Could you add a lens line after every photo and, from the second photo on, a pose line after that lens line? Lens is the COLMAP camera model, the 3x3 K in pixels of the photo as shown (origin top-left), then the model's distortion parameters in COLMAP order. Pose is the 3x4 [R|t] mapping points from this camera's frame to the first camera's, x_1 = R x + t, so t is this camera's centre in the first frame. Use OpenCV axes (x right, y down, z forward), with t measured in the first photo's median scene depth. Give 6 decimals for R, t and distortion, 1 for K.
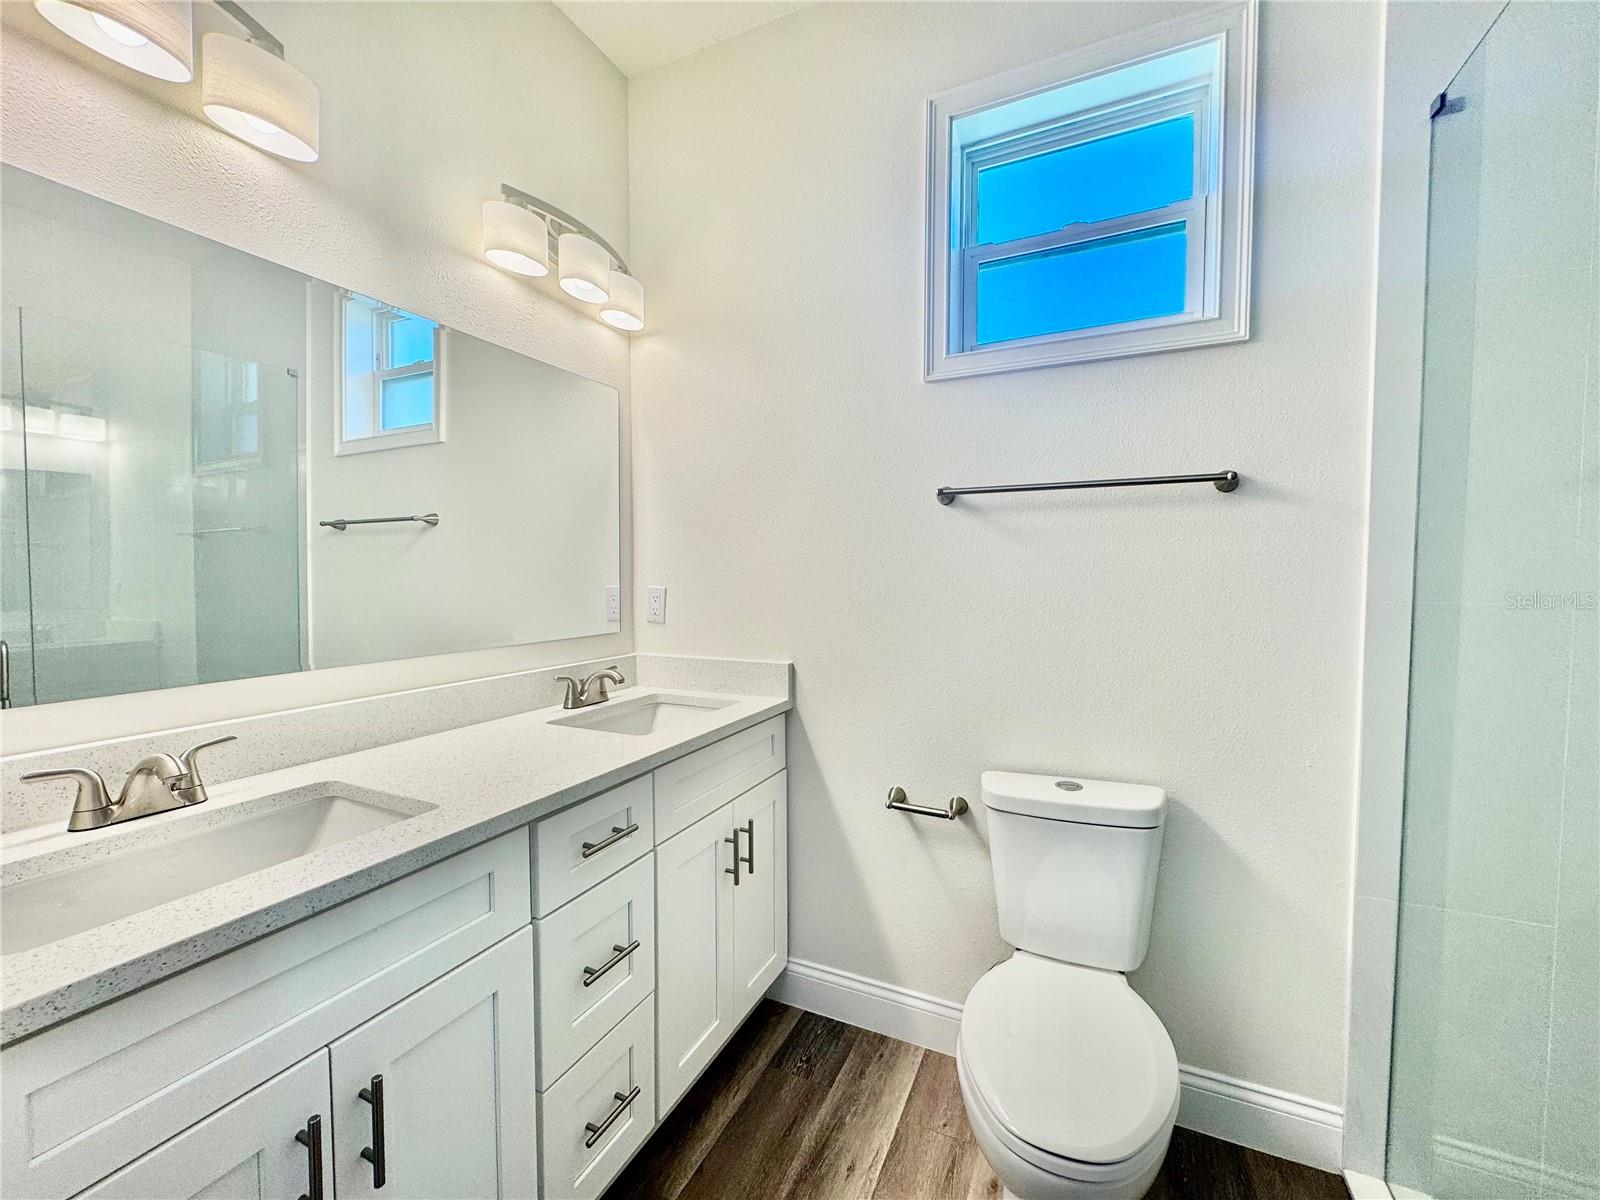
lens RADIAL K [[641.5, 0, 785.4], [0, 641.5, 595.2], [0, 0, 1]] dist [0.000022, 0.000481]
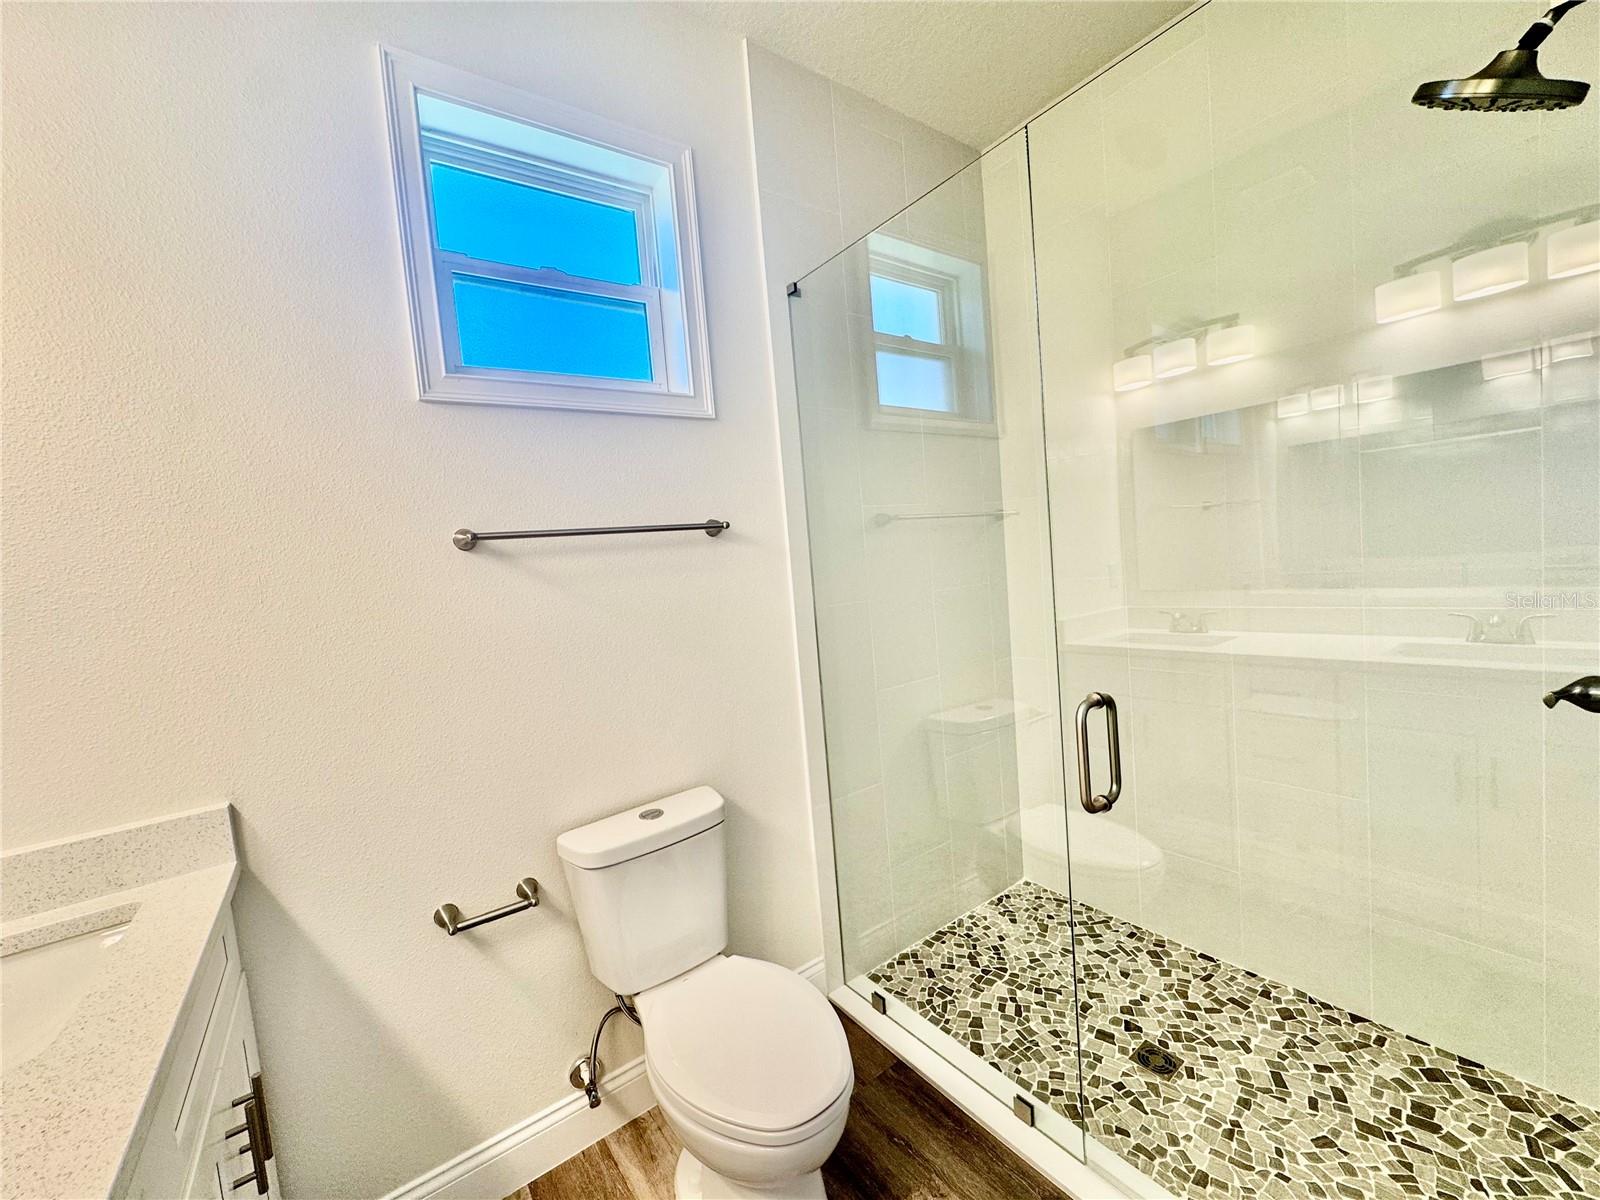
lens RADIAL K [[641.5, 0, 797.1], [0, 641.5, 605.4], [0, 0, 1]] dist [0.000022, 0.000481]
pose [[0.483792, -0.099353, 0.869525, -0.308403], [0.120946, 0.991592, 0.046007, -0.060861], [-0.866785, 0.082907, 0.491741, 0.231552]]
